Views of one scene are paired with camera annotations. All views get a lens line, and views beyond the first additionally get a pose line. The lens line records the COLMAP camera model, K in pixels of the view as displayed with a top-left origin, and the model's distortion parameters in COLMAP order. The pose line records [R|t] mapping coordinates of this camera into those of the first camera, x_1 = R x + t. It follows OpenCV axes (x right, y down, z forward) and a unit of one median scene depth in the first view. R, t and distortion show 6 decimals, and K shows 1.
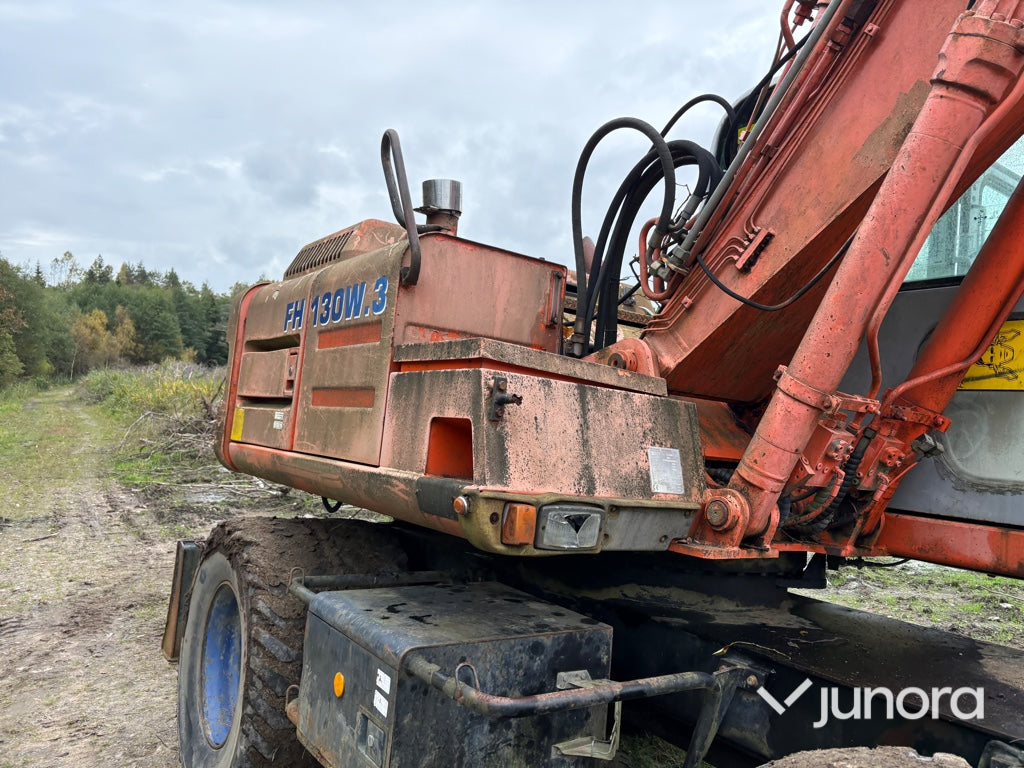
lens RADIAL K [[778.5, 0, 513.5], [0, 778.5, 374.1], [0, 0, 1]] dist [0.030305, -0.000614]
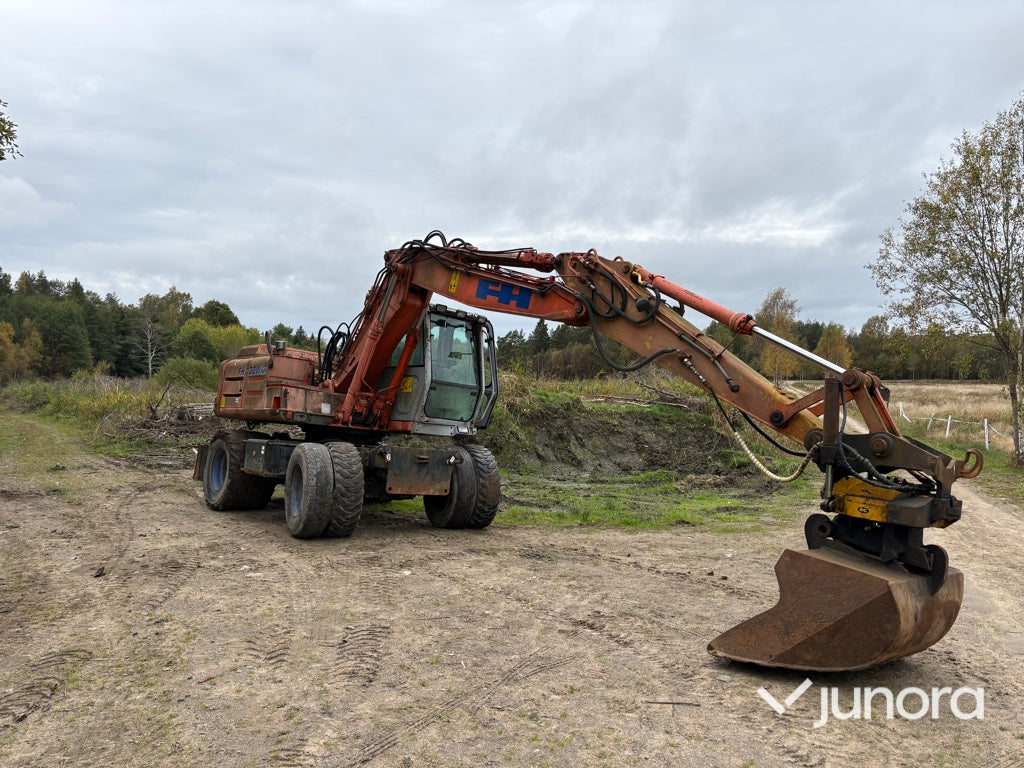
lens RADIAL K [[764.5, 0, 512.0], [0, 764.5, 384.0], [0, 0, 1]] dist [0.062894, -0.071253]
pose [[0.994385, 0.004221, 0.105738, 0.652896], [-0.003704, 0.999980, -0.005082, -0.004039], [-0.105758, 0.004662, 0.994381, -2.973599]]
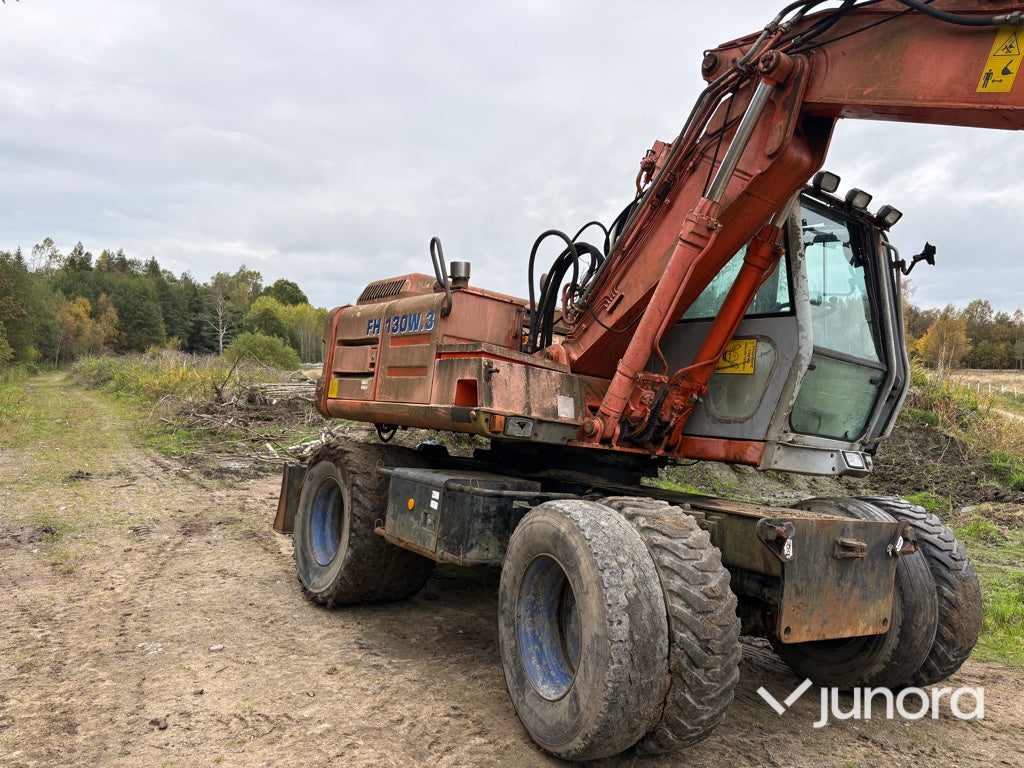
lens RADIAL K [[768.2, 0, 508.6], [0, 768.2, 380.0], [0, 0, 1]] dist [0.057429, -0.063932]
pose [[0.999532, 0.019990, 0.023147, -0.009493], [-0.020294, 0.999710, 0.012974, 0.019586], [-0.022881, -0.013437, 0.999648, -0.867537]]
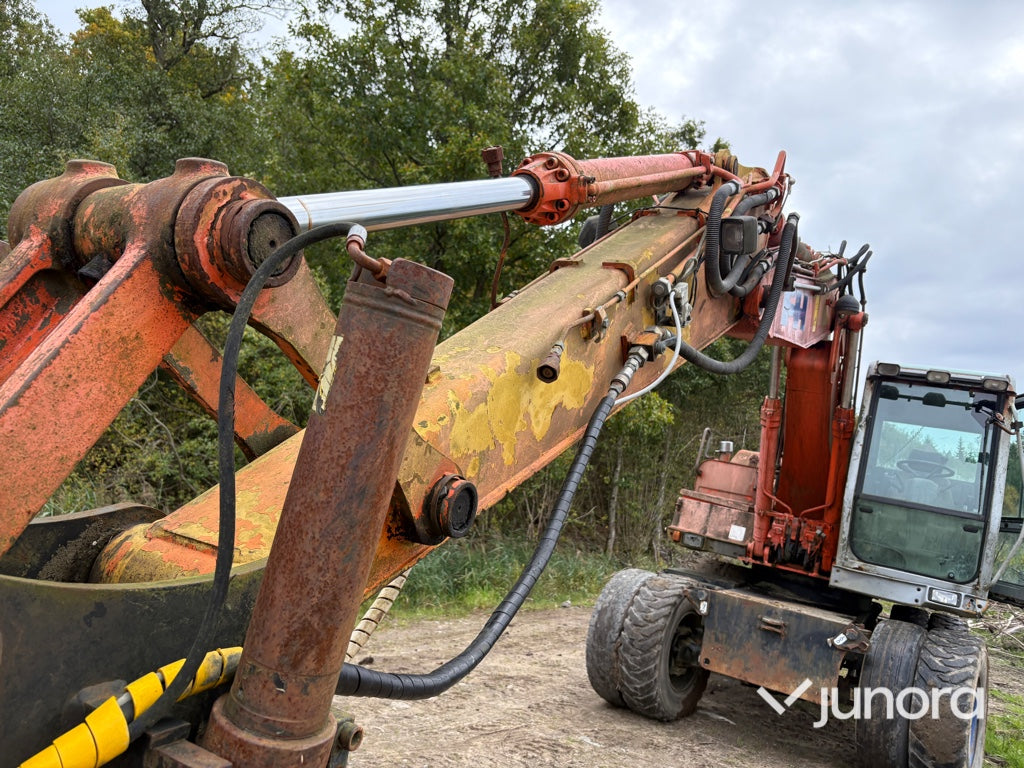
lens RADIAL K [[777.7, 0, 510.7], [0, 777.7, 390.1], [0, 0, 1]] dist [0.012710, 0.002719]
pose [[0.479796, -0.085847, -0.873170, 2.094028], [-0.090604, 0.985033, -0.146631, 0.077118], [0.872689, 0.149466, 0.464837, -1.143348]]
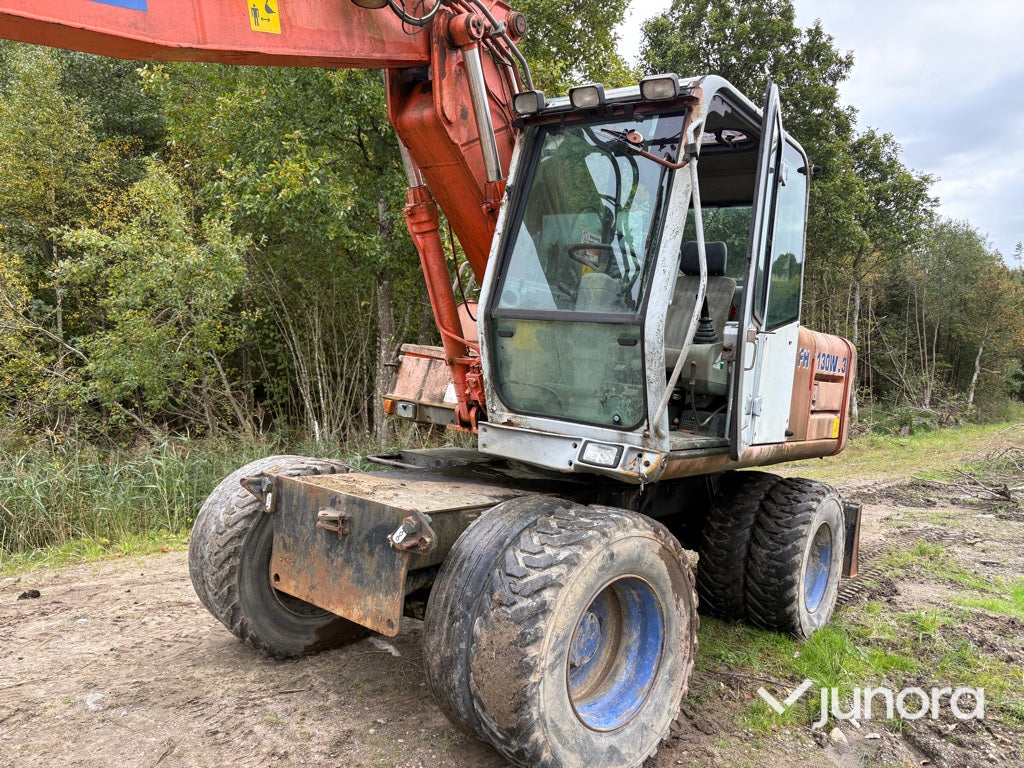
lens RADIAL K [[771.2, 0, 507.2], [0, 771.2, 382.9], [0, 0, 1]] dist [0.061600, -0.064240]
pose [[0.311946, -0.031373, -0.949582, 1.951709], [0.008497, 0.999507, -0.030231, 0.128772], [0.950062, 0.001362, 0.312059, 0.332696]]
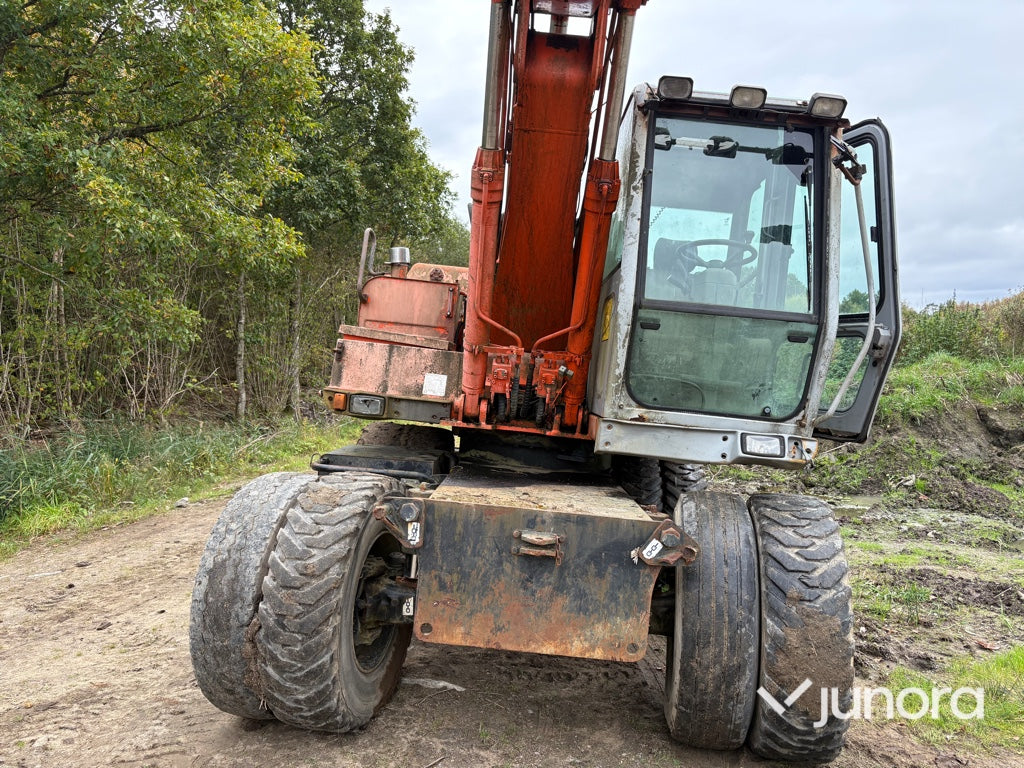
lens RADIAL K [[774.8, 0, 513.5], [0, 774.8, 378.5], [0, 0, 1]] dist [0.032210, -0.035242]
pose [[0.821640, -0.011846, -0.569884, 1.220426], [0.024715, 0.999584, 0.014855, 0.064238], [0.569471, -0.026290, 0.821591, -0.458293]]
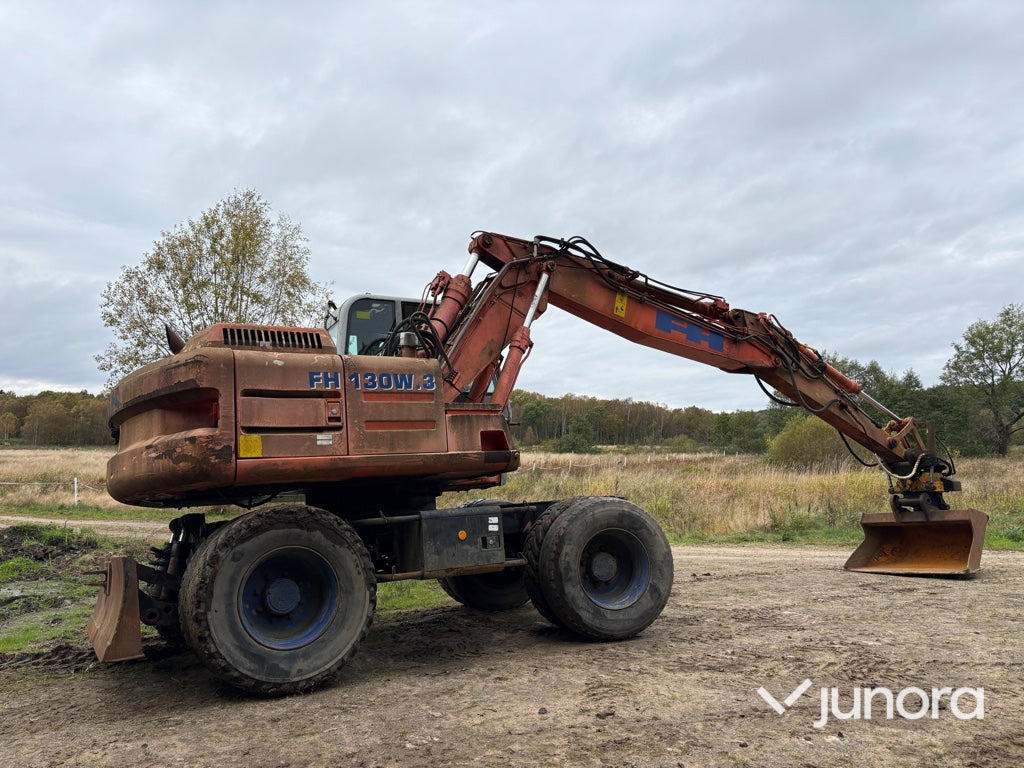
lens RADIAL K [[764.5, 0, 512.0], [0, 764.5, 384.0], [0, 0, 1]] dist [0.062894, -0.071253]
pose [[0.068055, 0.085231, 0.994034, -2.165761], [0.007228, 0.996276, -0.085918, 0.093680], [-0.997655, 0.013032, 0.067185, 0.516928]]
